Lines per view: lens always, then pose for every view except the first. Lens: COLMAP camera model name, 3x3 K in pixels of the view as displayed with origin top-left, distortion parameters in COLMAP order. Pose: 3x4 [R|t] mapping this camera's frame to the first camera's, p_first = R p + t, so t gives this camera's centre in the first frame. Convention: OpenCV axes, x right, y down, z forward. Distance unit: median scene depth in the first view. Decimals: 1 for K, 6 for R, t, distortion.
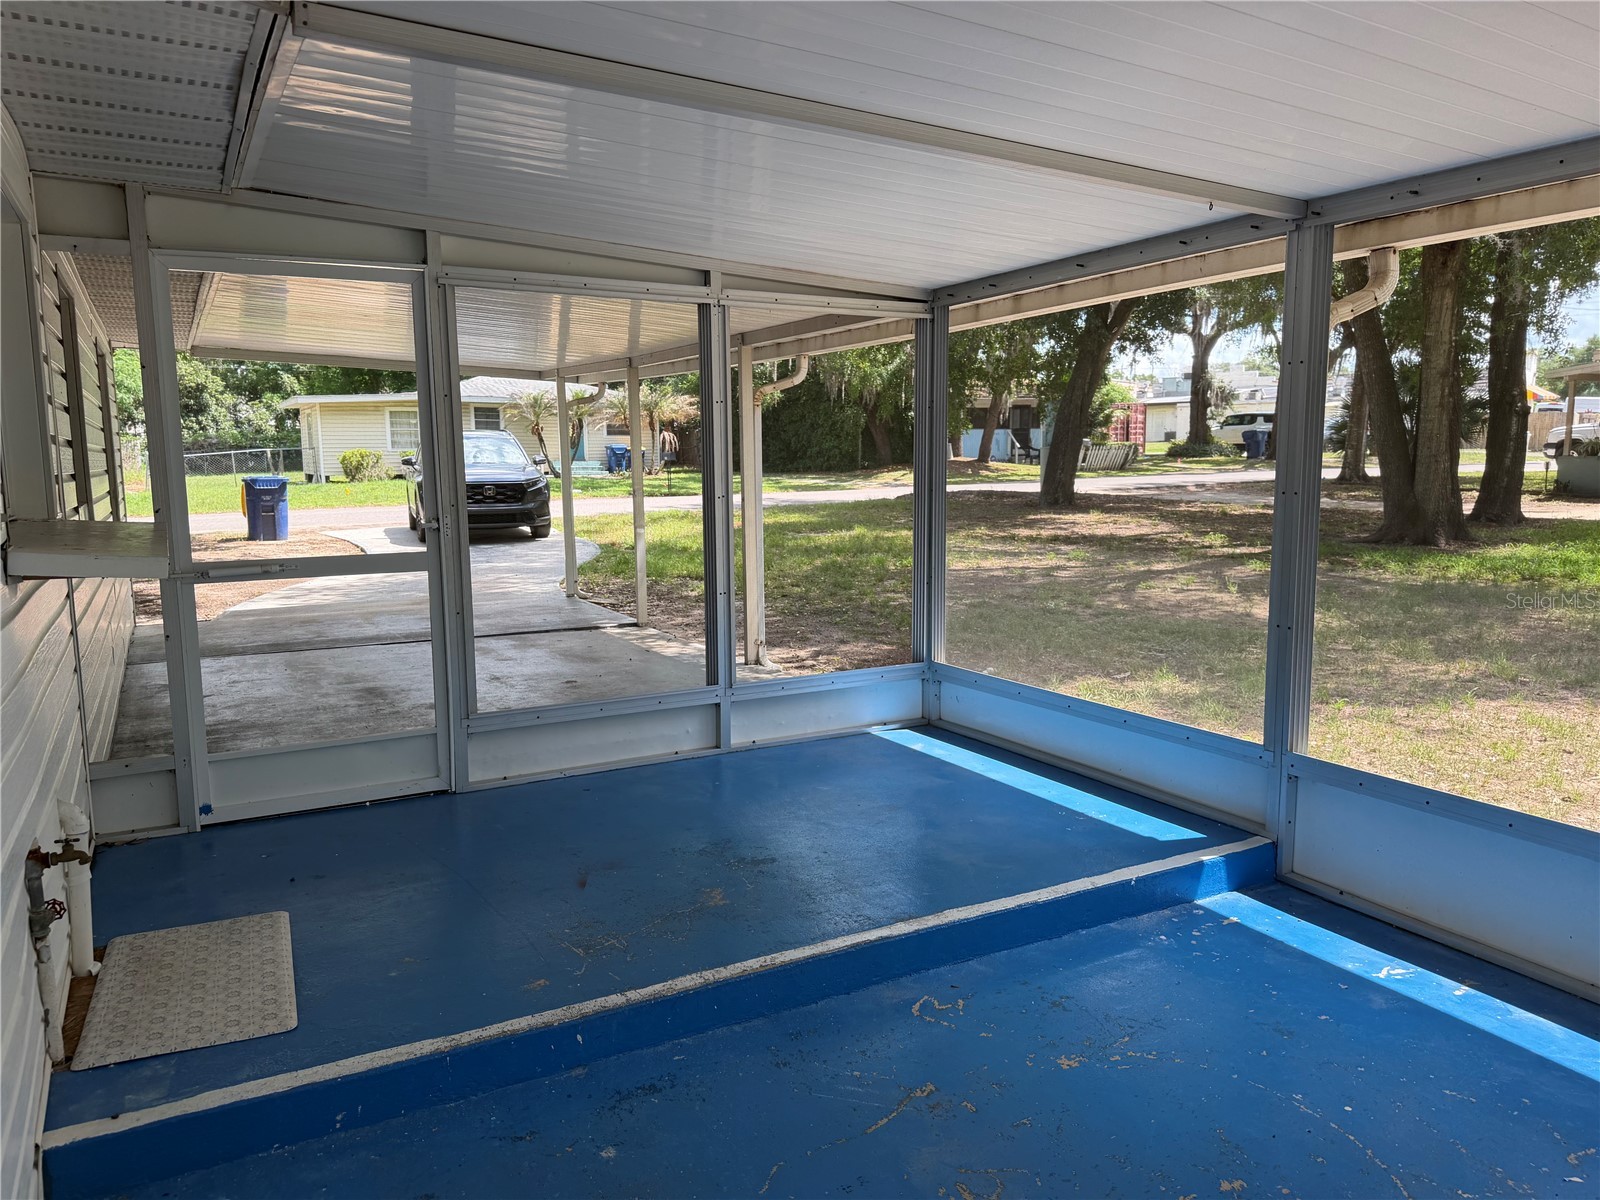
lens RADIAL K [[1119.1, 0, 799.6], [0, 1119.1, 602.3], [0, 0, 1]] dist [0.067881, -0.095535]
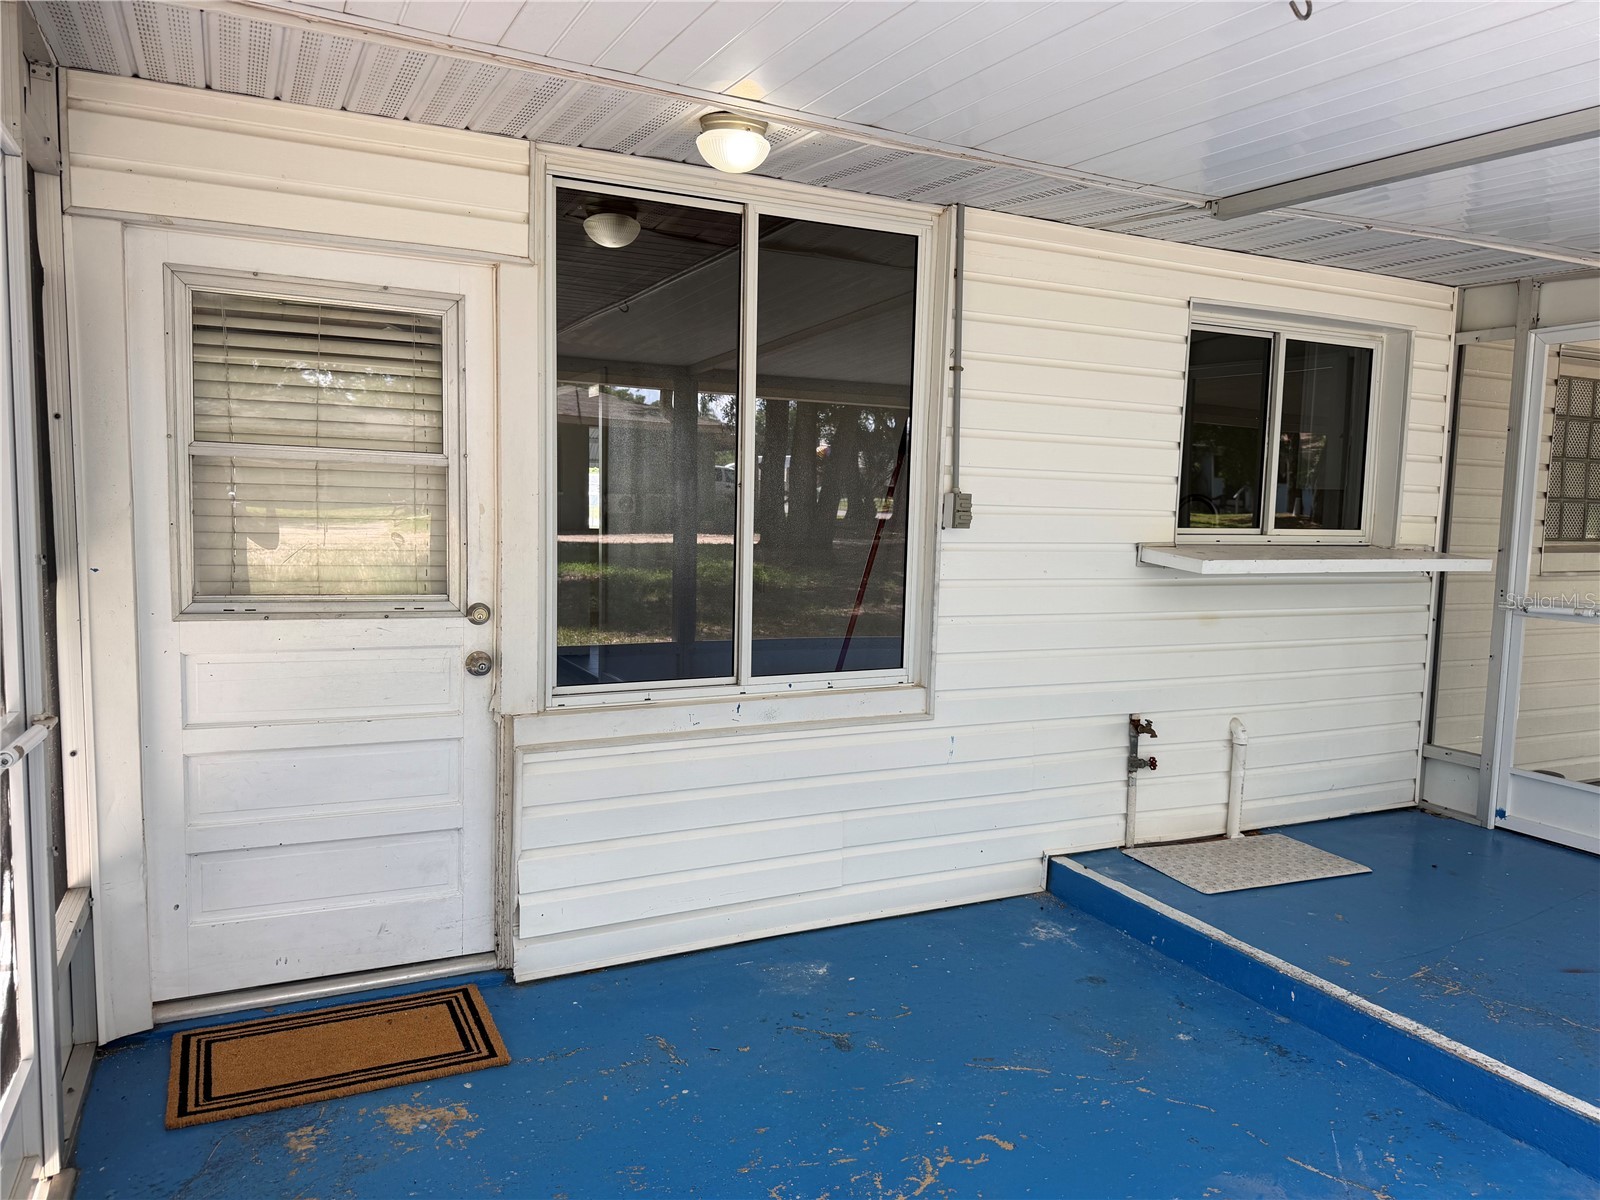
lens RADIAL K [[1119.1, 0, 798.0], [0, 1119.1, 597.2], [0, 0, 1]] dist [0.067881, -0.095535]
pose [[-0.043539, 0.101893, -0.993842, 0.948193], [-0.157208, 0.981693, 0.107534, -0.064332], [0.986605, 0.160922, -0.026723, 0.459117]]
